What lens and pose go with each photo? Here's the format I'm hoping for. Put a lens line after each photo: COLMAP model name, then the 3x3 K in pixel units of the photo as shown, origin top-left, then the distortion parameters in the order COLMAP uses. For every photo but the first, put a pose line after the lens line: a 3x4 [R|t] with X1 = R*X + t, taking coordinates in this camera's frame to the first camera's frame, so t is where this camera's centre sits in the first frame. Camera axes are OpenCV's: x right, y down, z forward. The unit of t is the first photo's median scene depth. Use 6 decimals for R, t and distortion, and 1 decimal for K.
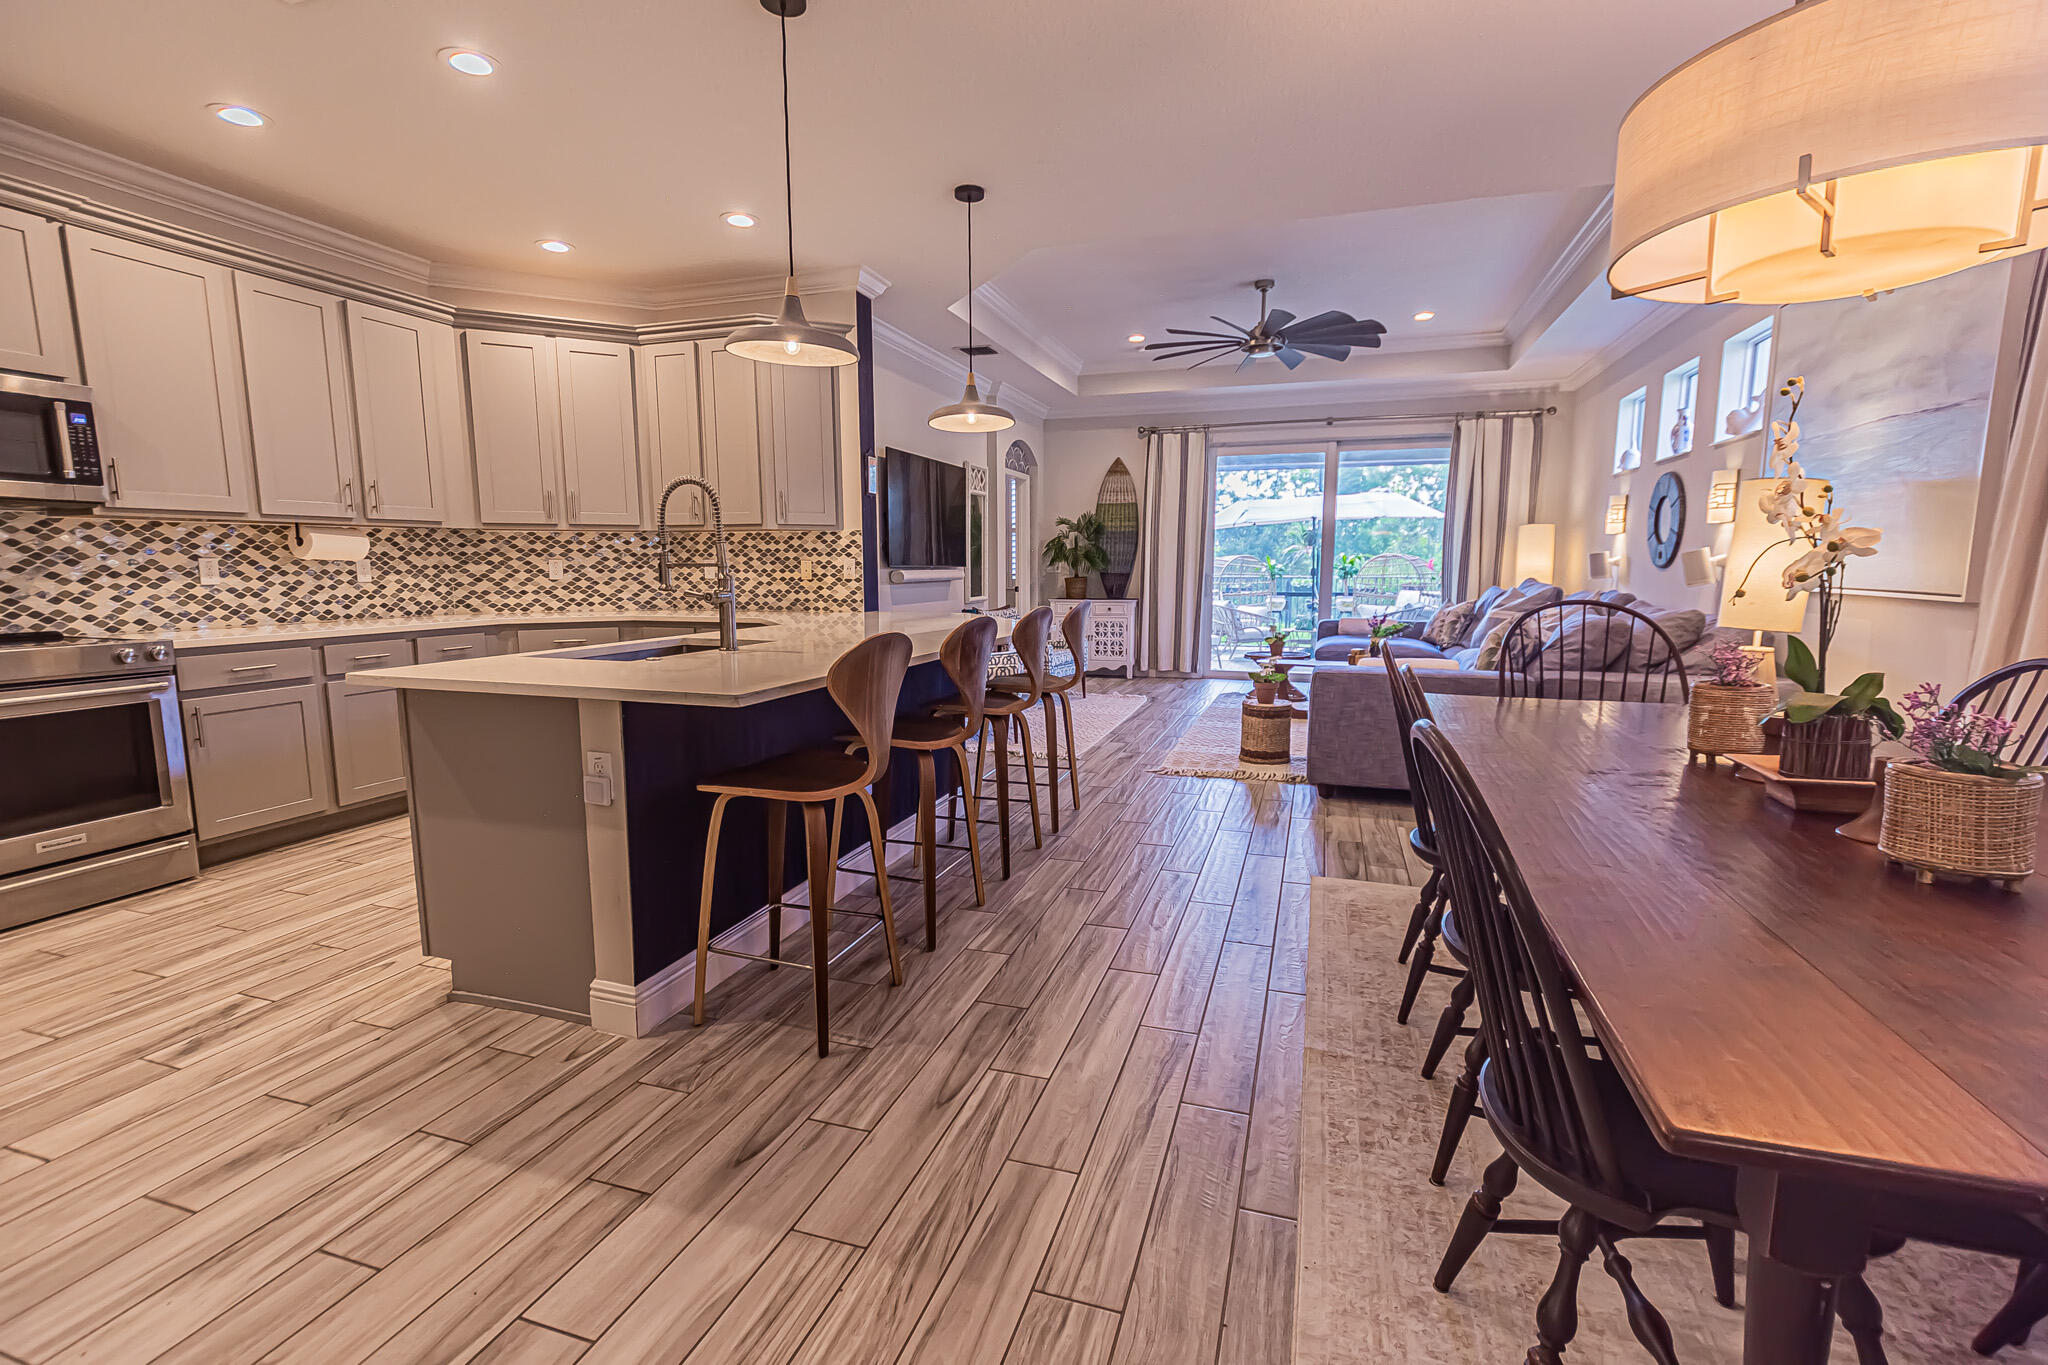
lens RADIAL K [[899.0, 0, 1030.7], [0, 899.0, 685.6], [0, 0, 1]] dist [0.001030, -0.002425]
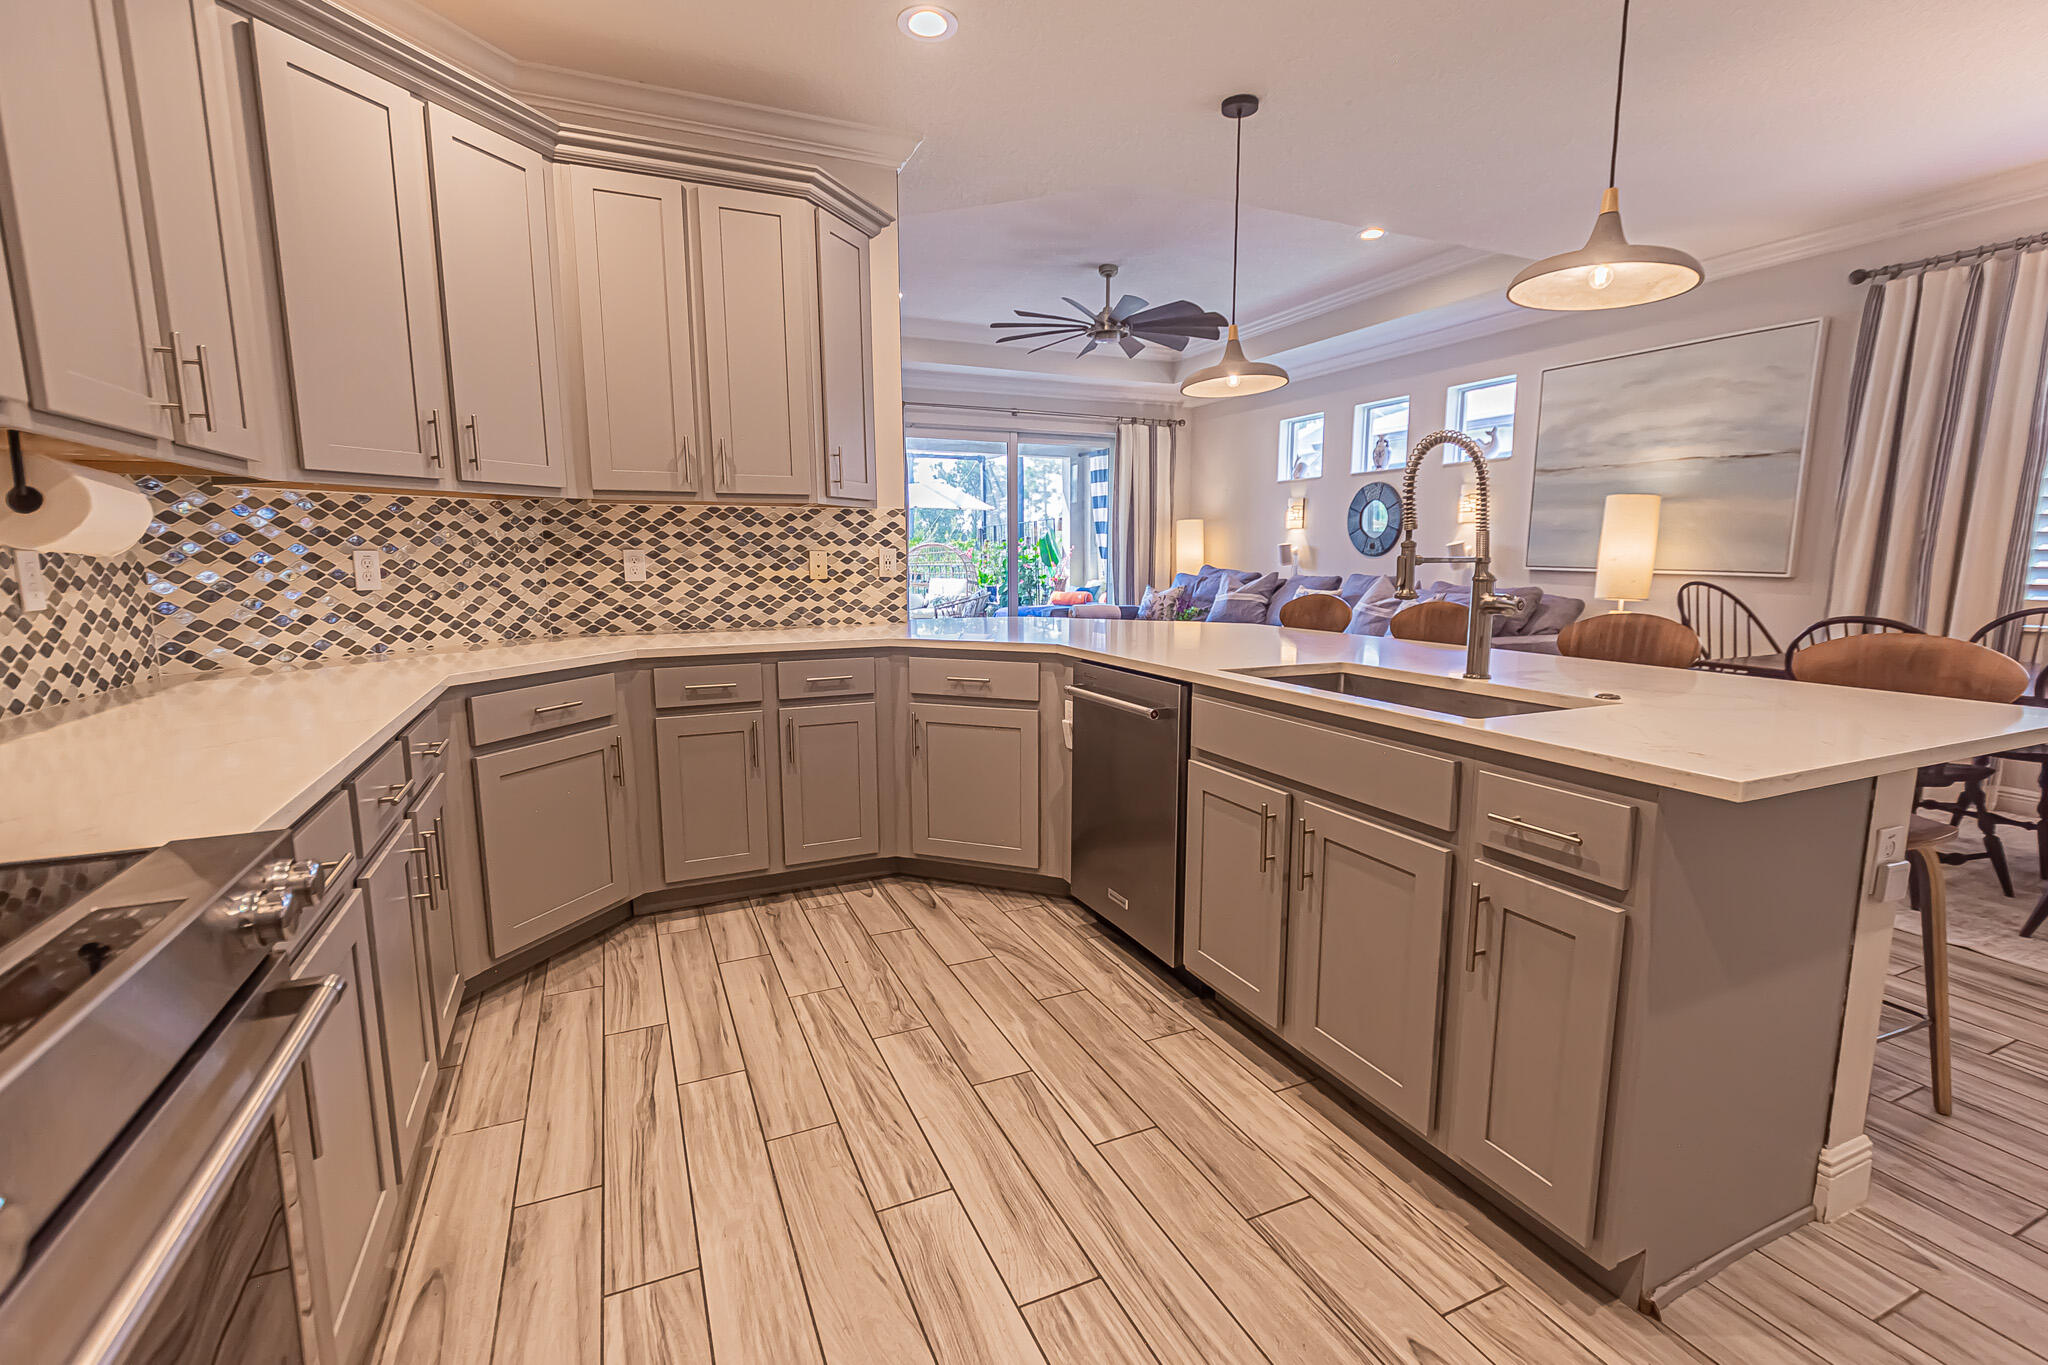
lens RADIAL K [[912.9, 0, 1033.4], [0, 912.9, 688.7], [0, 0, 1]] dist [-0.001183, -0.000367]
pose [[0.731048, -0.102999, 0.674507, -0.612932], [0.093586, 0.994334, 0.050407, -0.055894], [-0.675878, 0.026275, 0.736545, 0.388088]]
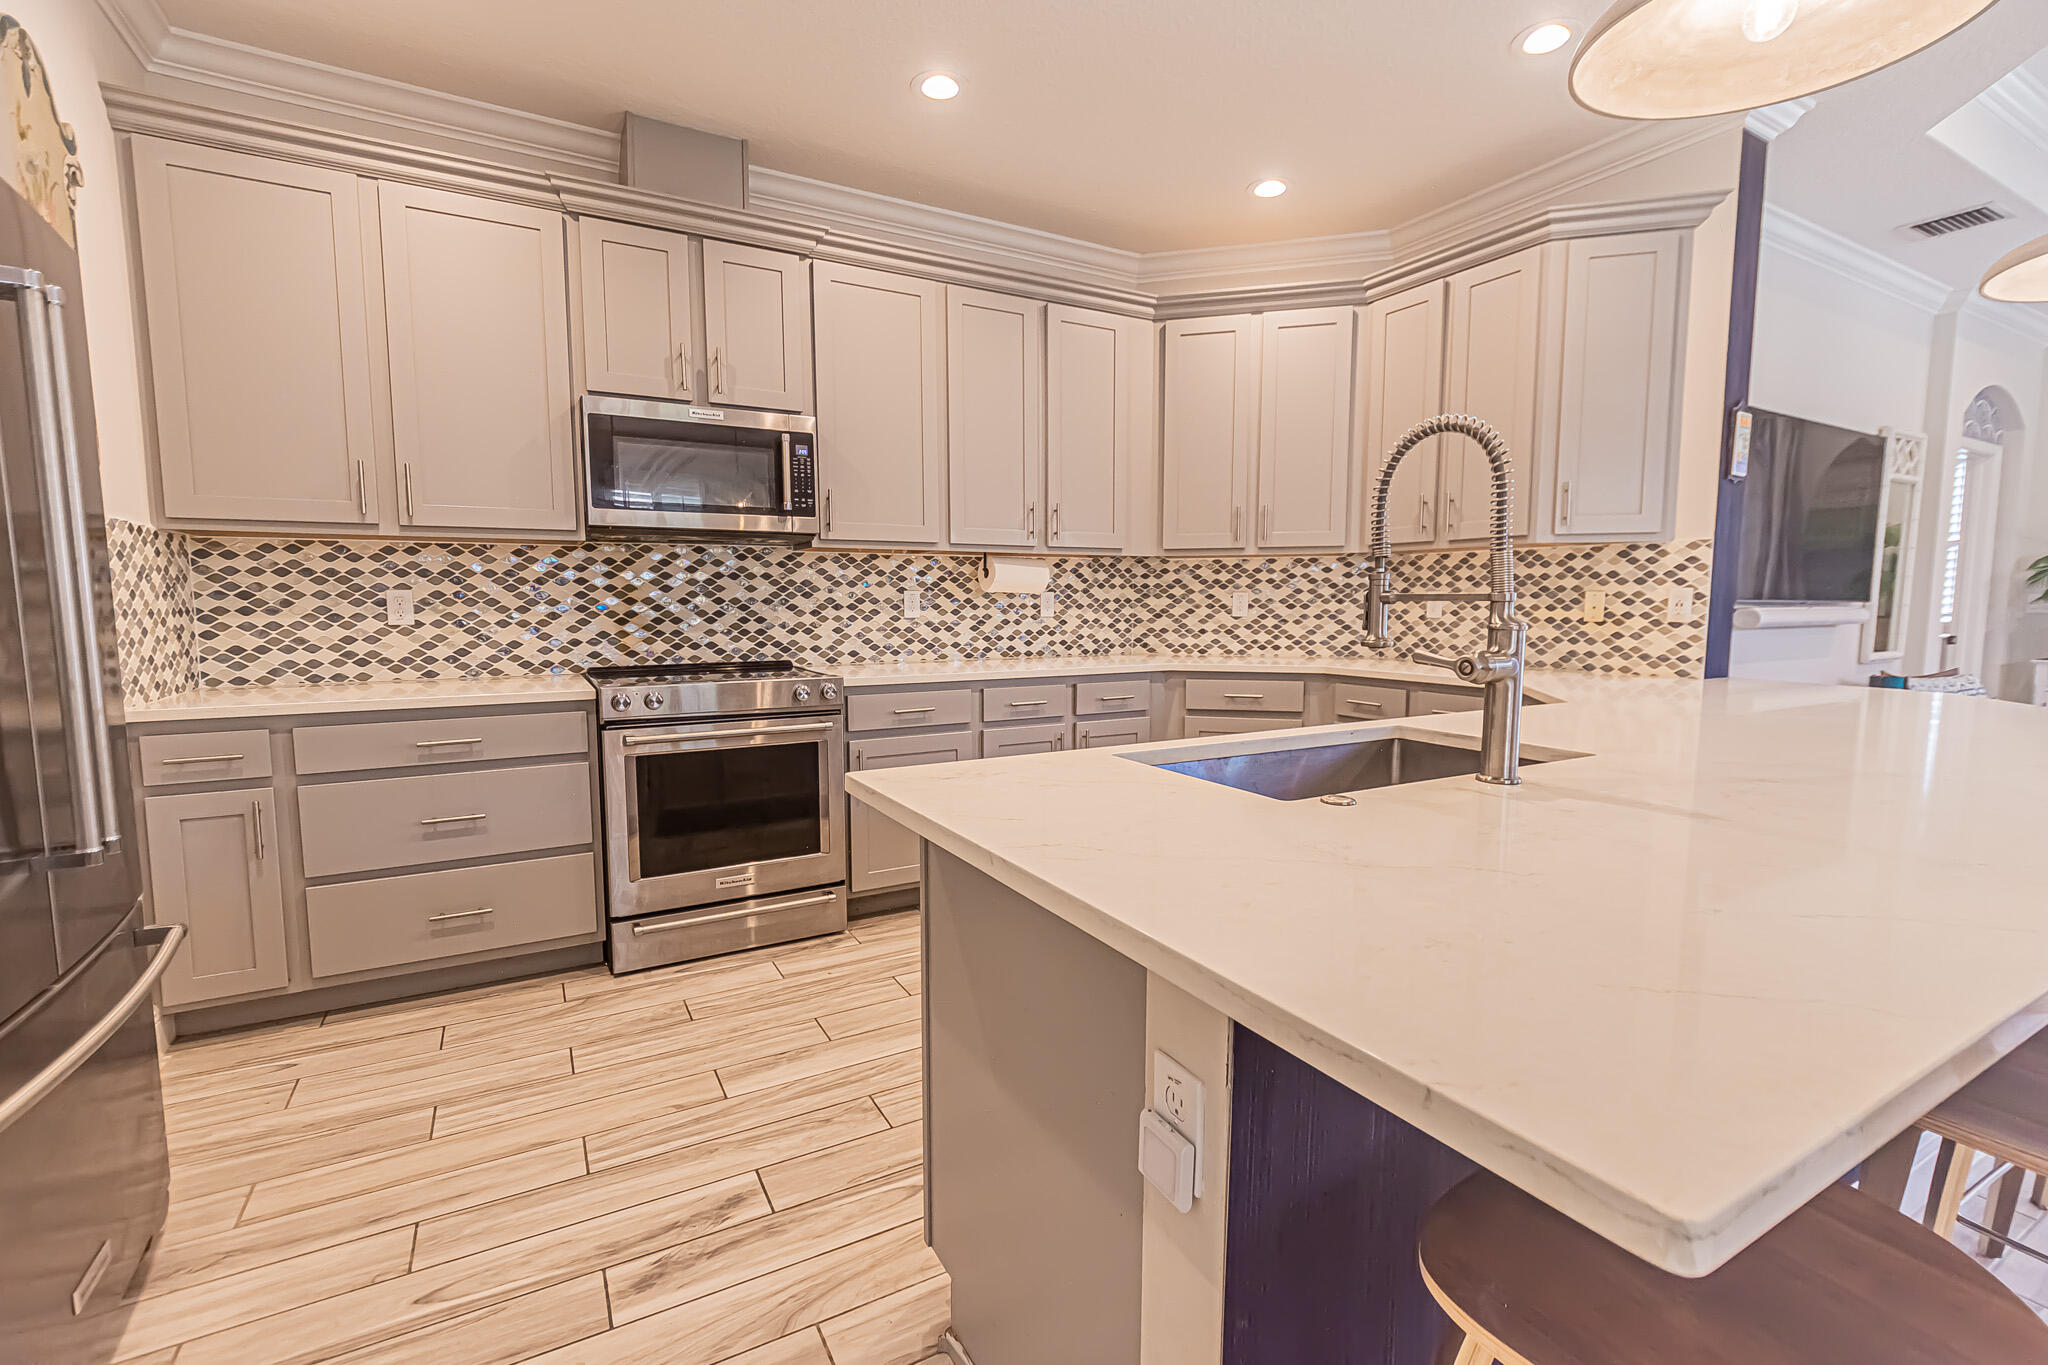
lens RADIAL K [[906.4, 0, 1030.6], [0, 906.4, 690.1], [0, 0, 1]] dist [-0.002296, -0.000061]
pose [[0.739264, 0.067460, -0.670028, -0.113308], [-0.091053, 0.995846, -0.000198, -0.034367], [0.667232, 0.061155, 0.742336, 0.269998]]
